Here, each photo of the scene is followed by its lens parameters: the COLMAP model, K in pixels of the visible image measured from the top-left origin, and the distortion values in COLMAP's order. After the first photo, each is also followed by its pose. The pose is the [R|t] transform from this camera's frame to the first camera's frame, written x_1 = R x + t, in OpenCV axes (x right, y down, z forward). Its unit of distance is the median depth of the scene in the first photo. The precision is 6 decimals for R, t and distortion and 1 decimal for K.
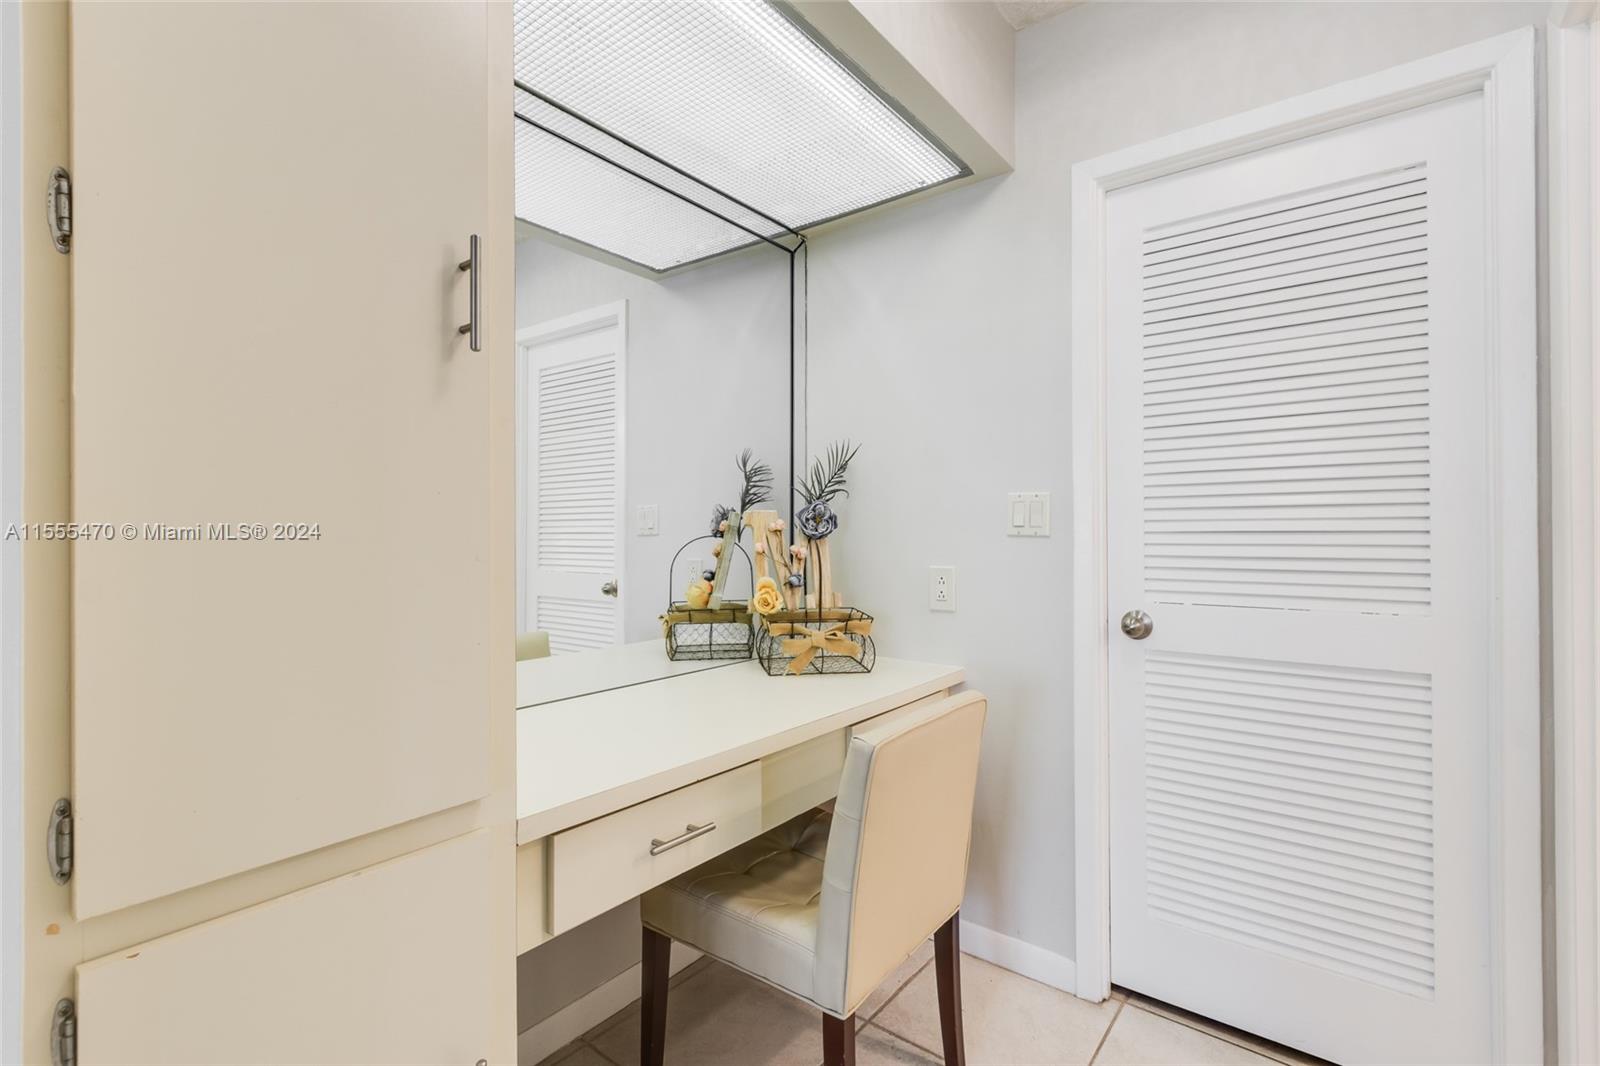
lens RADIAL K [[732.8, 0, 799.6], [0, 732.8, 536.0], [0, 0, 1]] dist [0.003046, -0.000449]
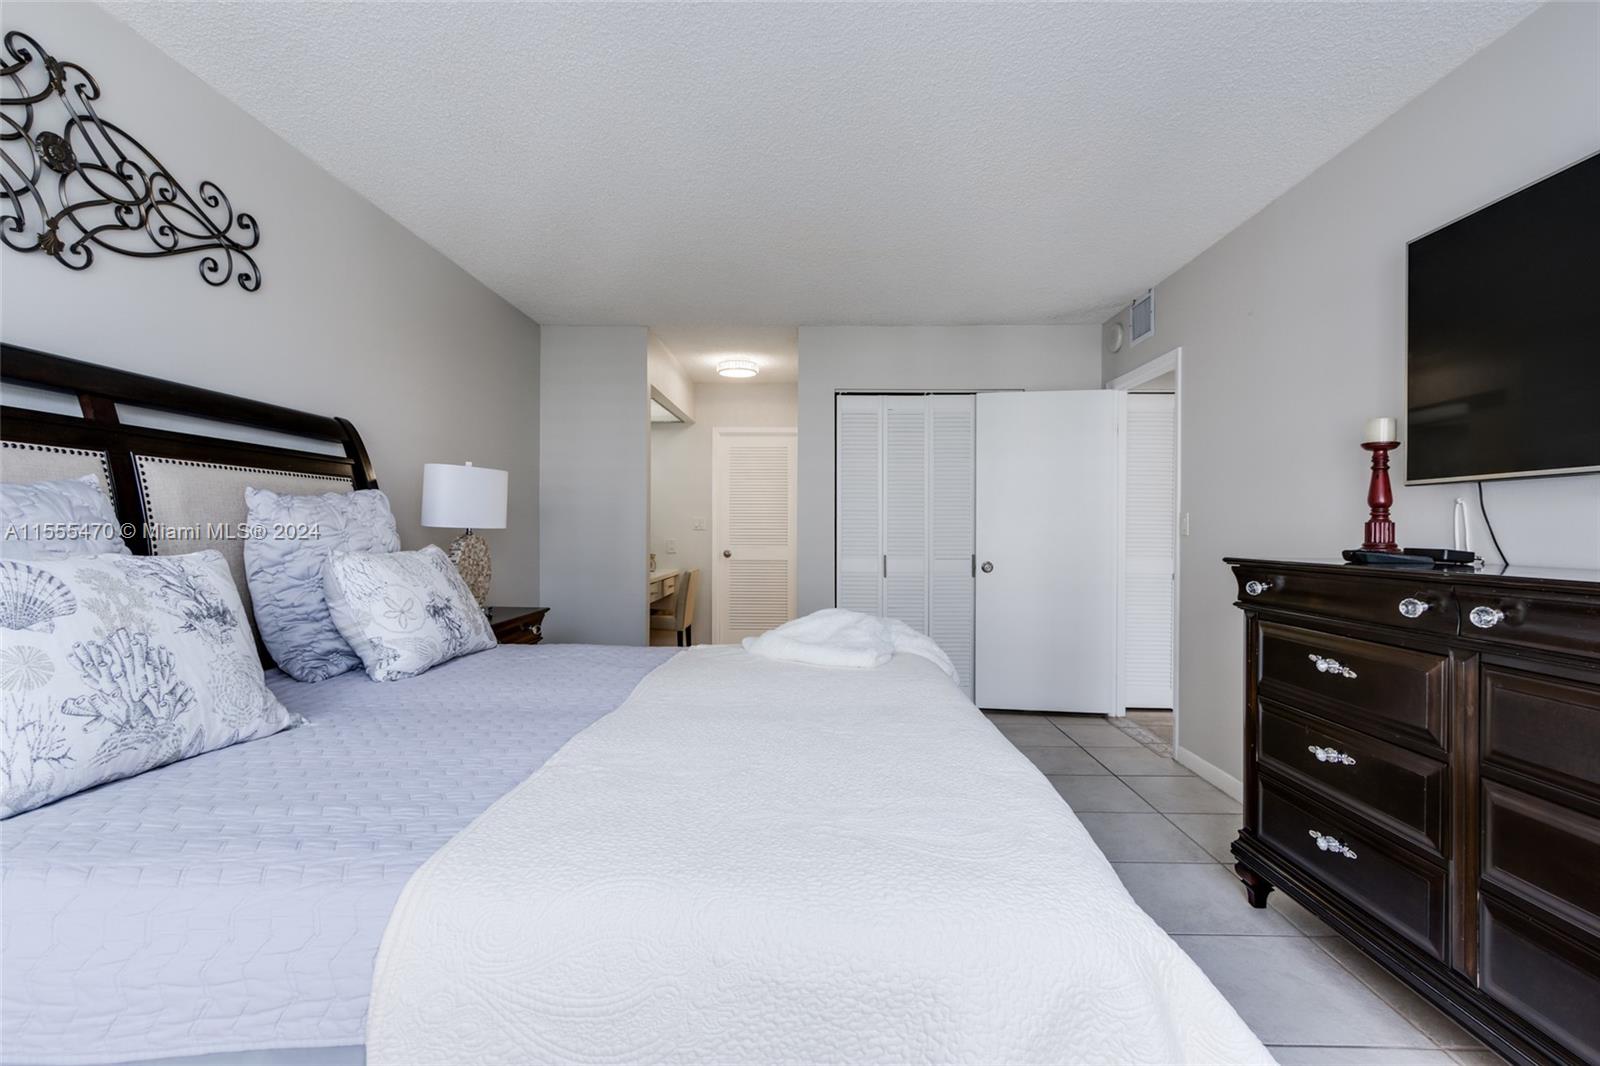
lens RADIAL K [[732.8, 0, 809.1], [0, 732.8, 530.4], [0, 0, 1]] dist [0.003046, -0.000449]
pose [[0.794001, 0.004548, 0.607900, -1.425829], [-0.004477, 0.999989, -0.001634, 0.008992], [-0.607900, -0.001424, 0.794012, -2.136131]]
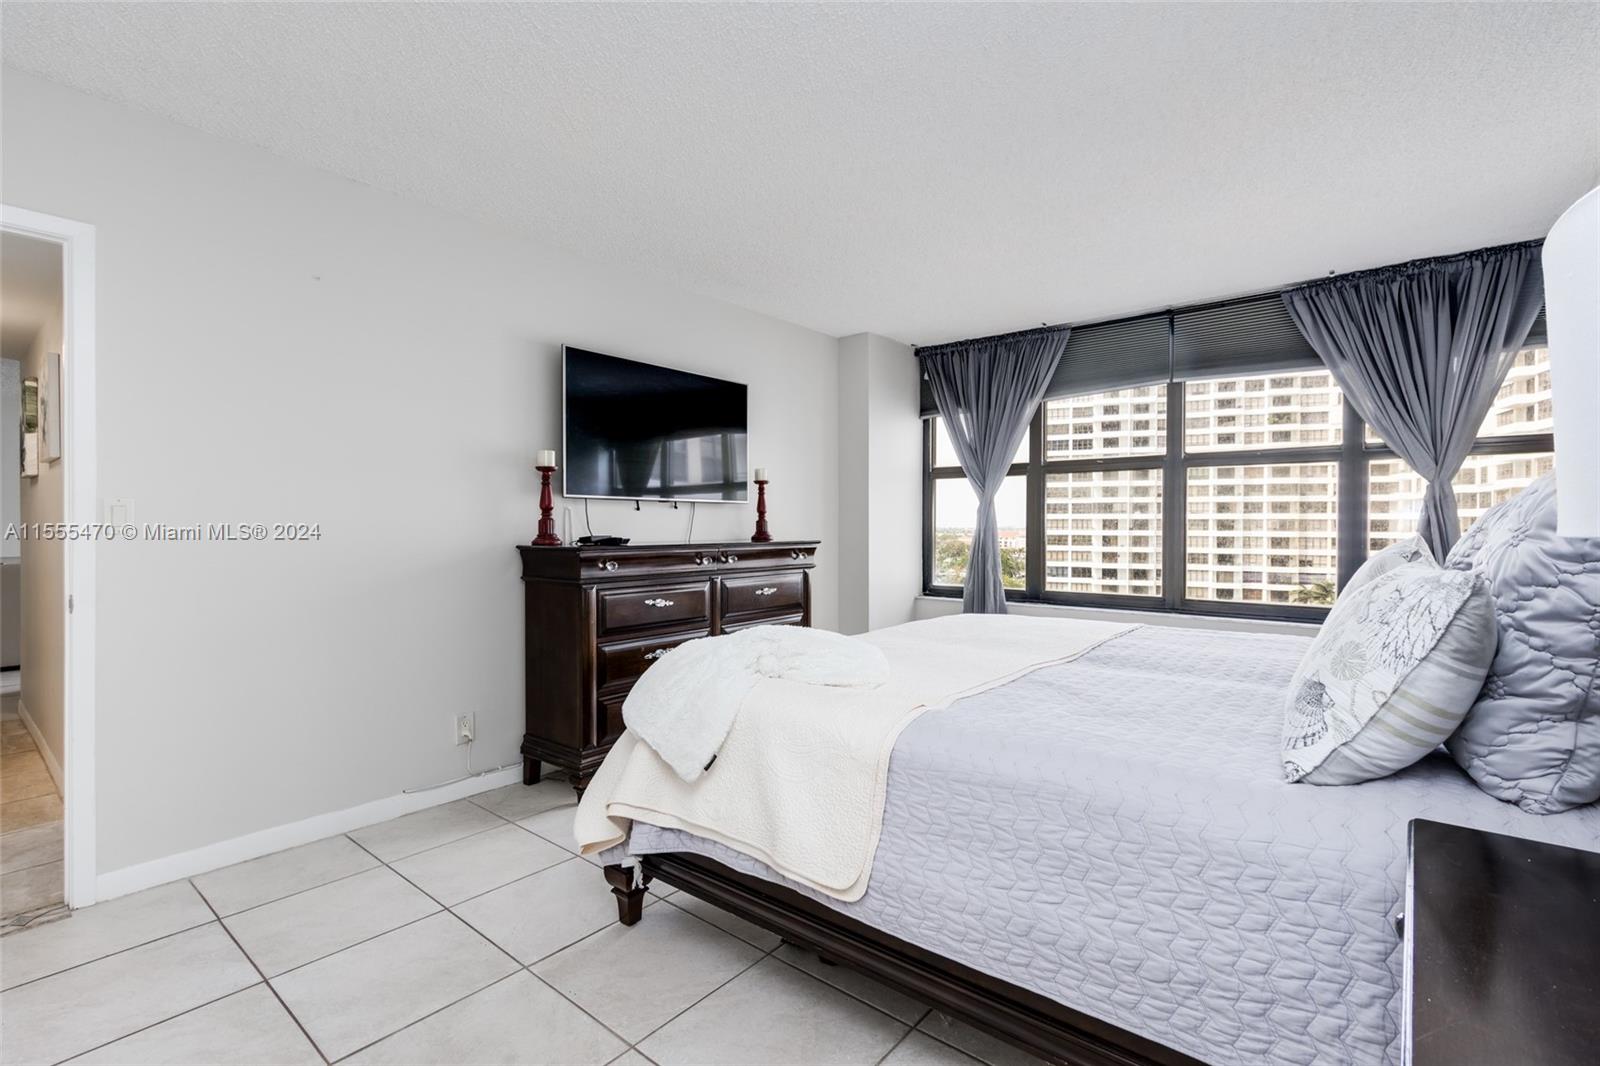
lens RADIAL K [[732.8, 0, 808.8], [0, 732.8, 534.9], [0, 0, 1]] dist [0.003046, -0.000449]
pose [[-0.999626, -0.000080, 0.027342, -0.664692], [0.000389, 0.999853, 0.017133, -0.003245], [-0.027340, 0.017137, -0.999479, 0.000783]]
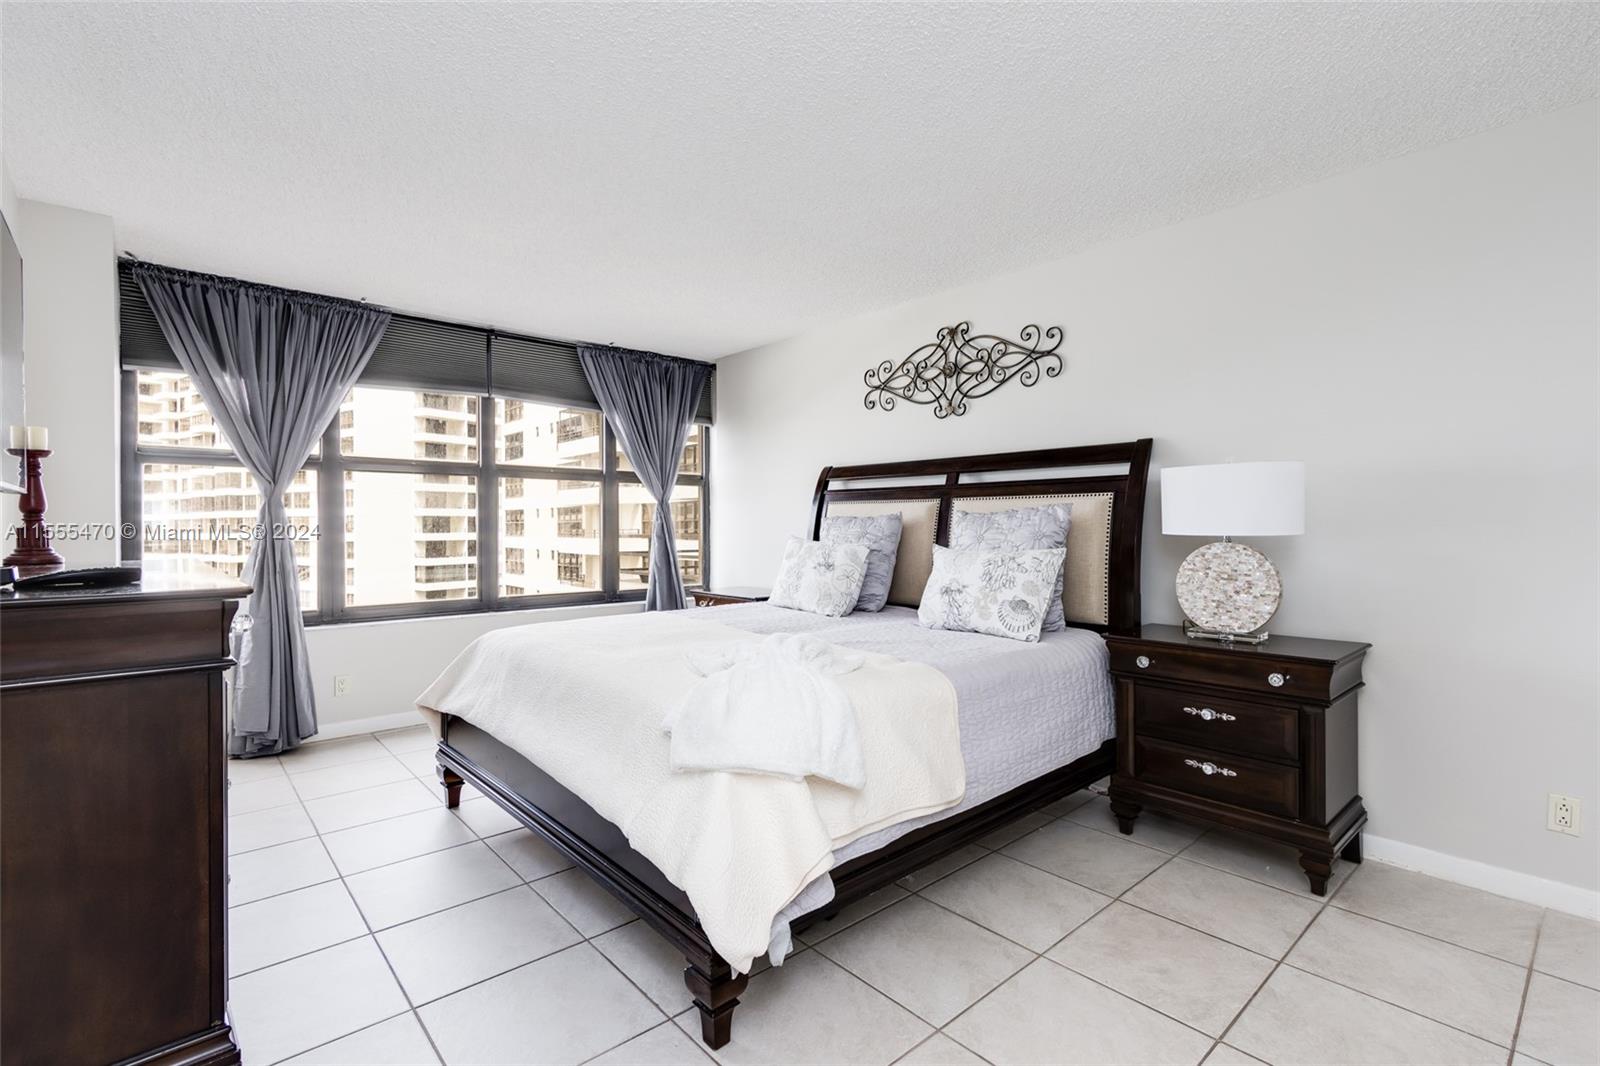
lens RADIAL K [[732.8, 0, 796.2], [0, 732.8, 529.6], [0, 0, 1]] dist [0.003046, -0.000449]
pose [[-0.182469, 0.007156, -0.983185, 0.529621], [-0.001901, 0.999969, 0.007631, -0.015171], [0.983210, 0.003261, -0.182450, -0.889684]]
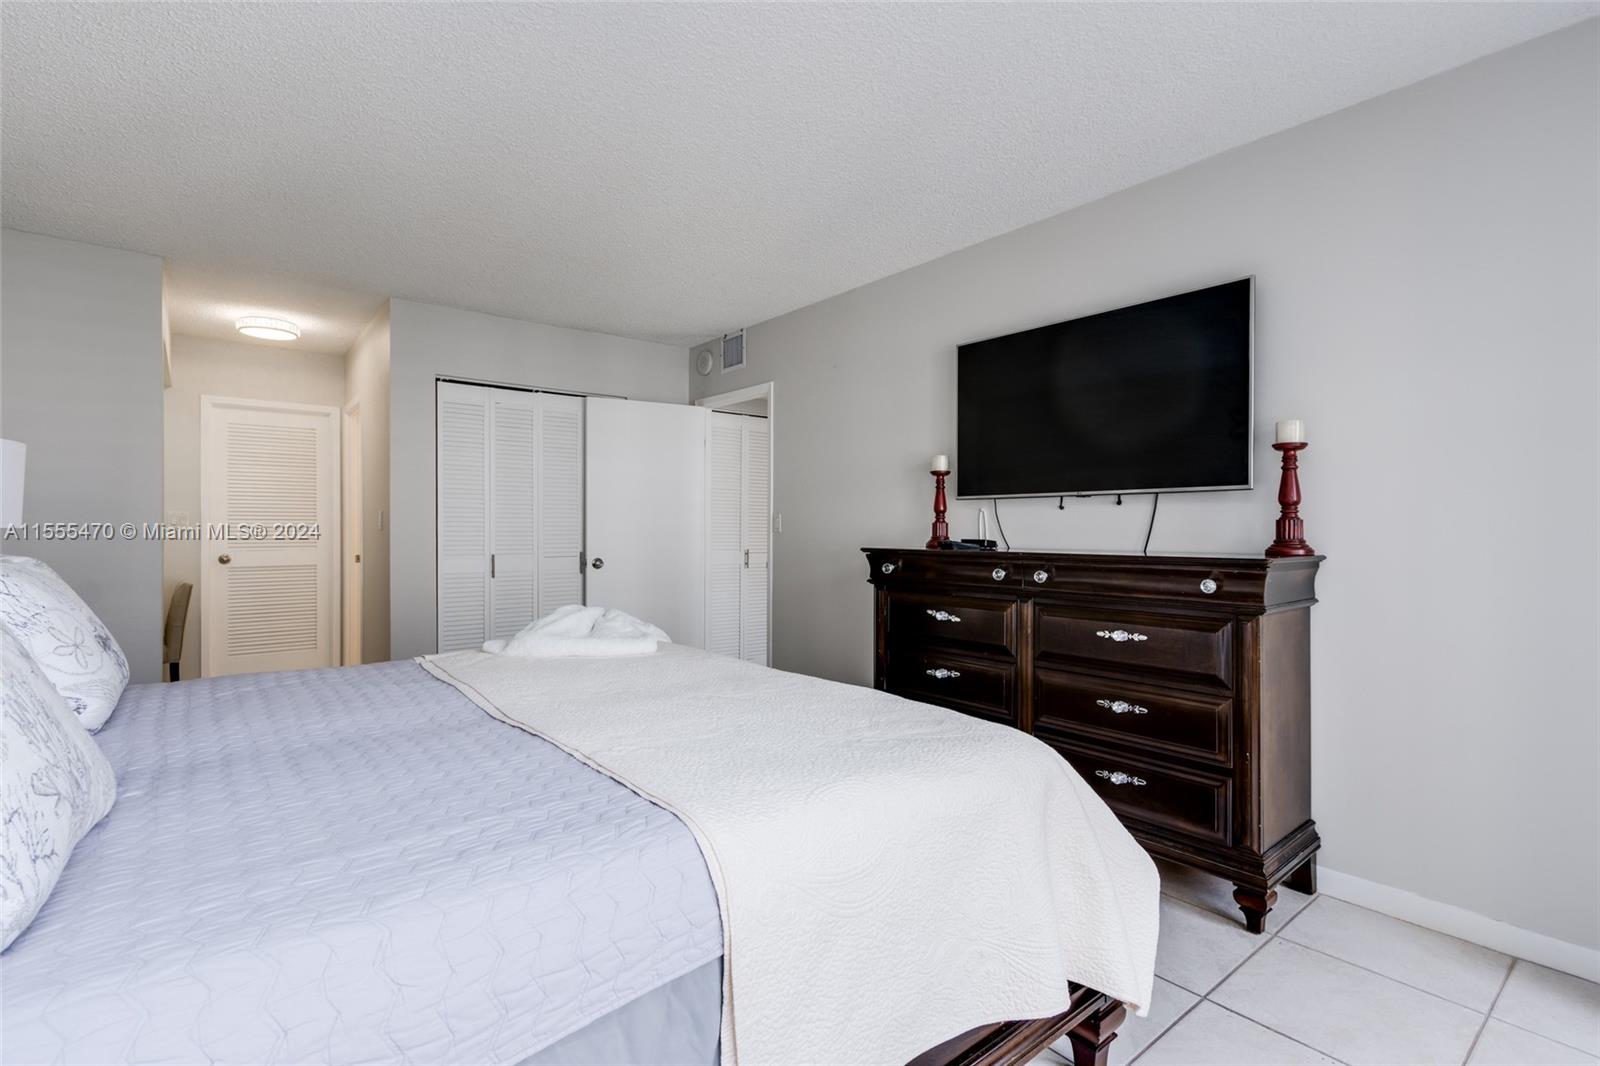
lens RADIAL K [[732.8, 0, 814.5], [0, 732.8, 531.4], [0, 0, 1]] dist [0.003046, -0.000449]
pose [[0.215270, -0.001042, 0.976554, -1.816368], [0.000149, 0.999999, 0.001034, 0.009409], [-0.976555, -0.000077, 0.215270, -1.843537]]
